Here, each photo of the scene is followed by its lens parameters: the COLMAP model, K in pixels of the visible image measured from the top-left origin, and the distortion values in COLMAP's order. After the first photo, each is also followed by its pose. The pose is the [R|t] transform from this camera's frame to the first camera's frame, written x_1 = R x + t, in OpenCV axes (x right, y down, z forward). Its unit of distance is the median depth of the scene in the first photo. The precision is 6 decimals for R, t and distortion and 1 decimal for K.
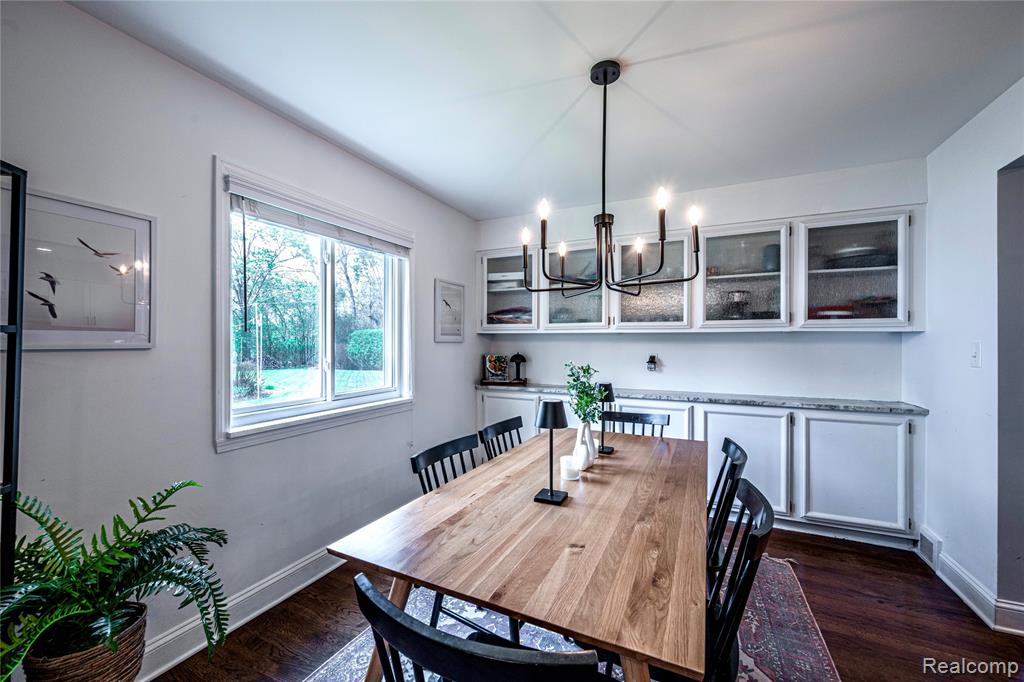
lens RADIAL K [[404.3, 0, 512.8], [0, 404.3, 339.6], [0, 0, 1]] dist [-0.001622, 0.000833]
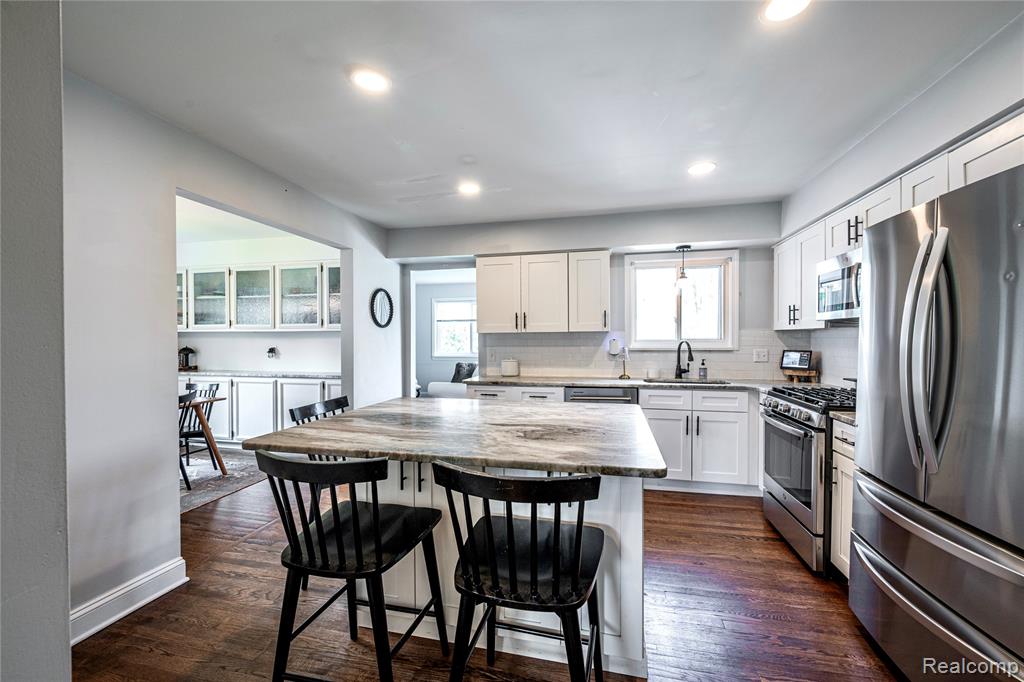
lens RADIAL K [[404.3, 0, 512.8], [0, 404.3, 342.3], [0, 0, 1]] dist [-0.001622, 0.000833]
pose [[0.978751, -0.004400, 0.205004, 1.018965], [0.001745, 0.999912, 0.013131, 0.004359], [-0.205044, -0.012495, 0.978673, -0.672291]]
